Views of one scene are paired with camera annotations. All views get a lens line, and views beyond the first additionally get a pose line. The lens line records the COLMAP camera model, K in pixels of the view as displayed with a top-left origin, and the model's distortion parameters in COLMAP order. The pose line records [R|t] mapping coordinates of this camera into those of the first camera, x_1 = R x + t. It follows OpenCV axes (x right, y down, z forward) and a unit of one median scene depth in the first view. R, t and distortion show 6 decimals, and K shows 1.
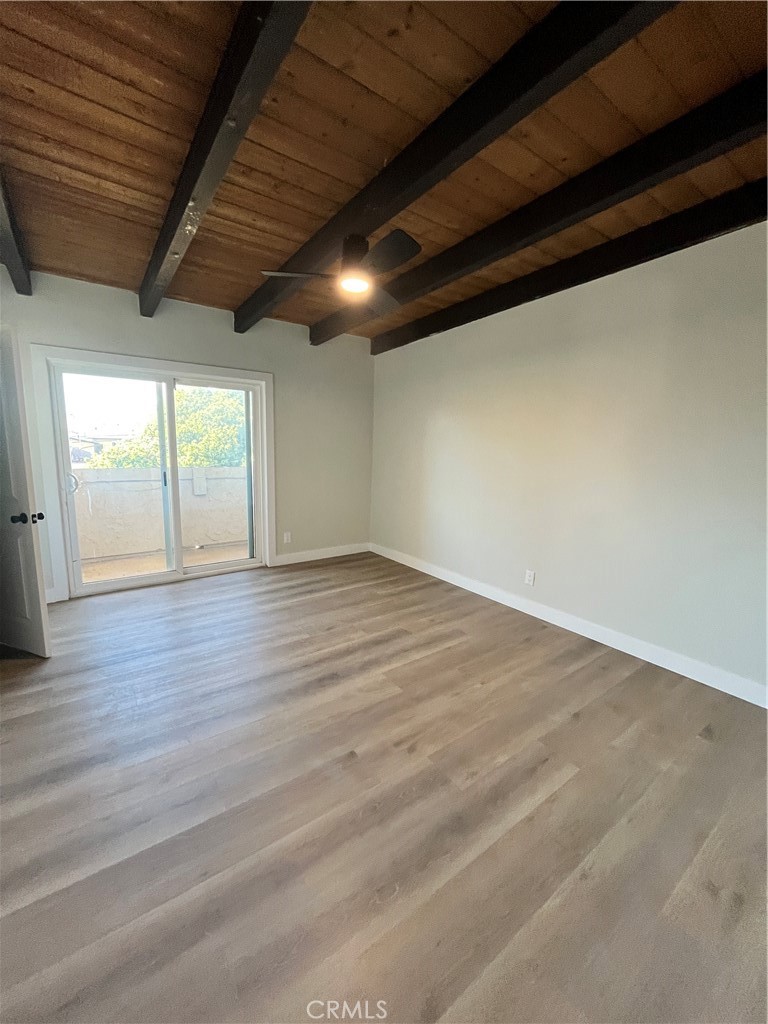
lens RADIAL K [[415.3, 0, 384.0], [0, 415.3, 512.0], [0, 0, 1]] dist [-0.002821, -0.000352]
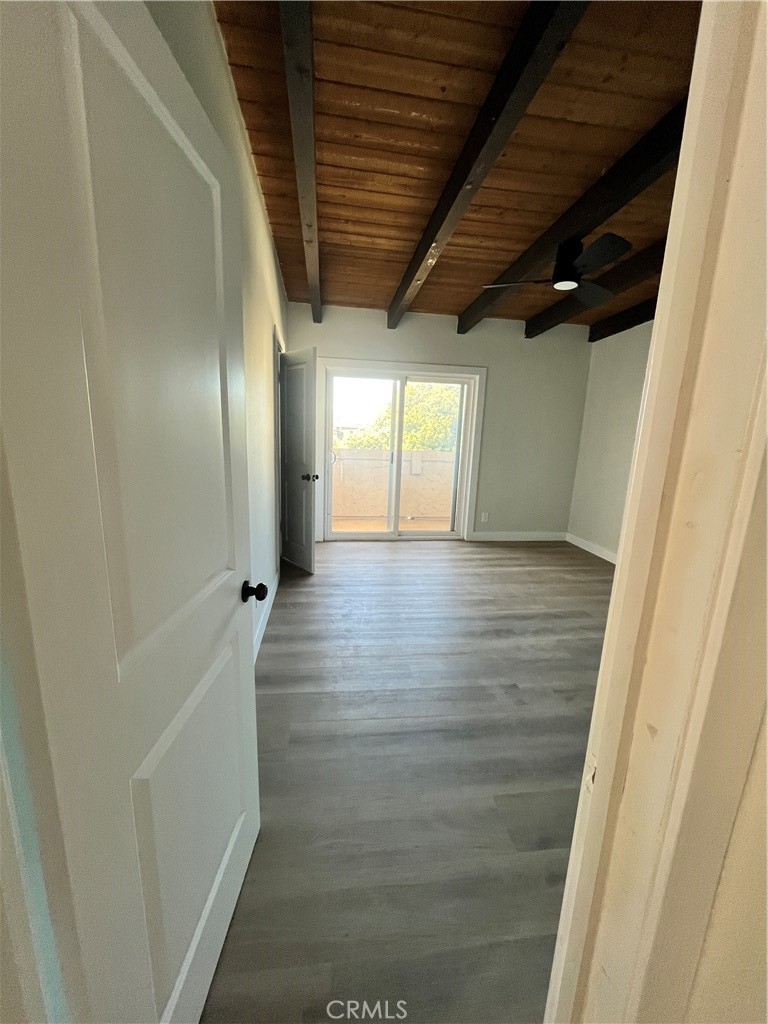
lens RADIAL K [[415.3, 0, 384.0], [0, 415.3, 512.0], [0, 0, 1]] dist [-0.002821, -0.000352]
pose [[0.881488, 0.101555, -0.461157, 0.054786], [-0.091702, 0.994823, 0.043791, 0.036029], [0.463217, 0.003688, 0.886237, -0.147007]]
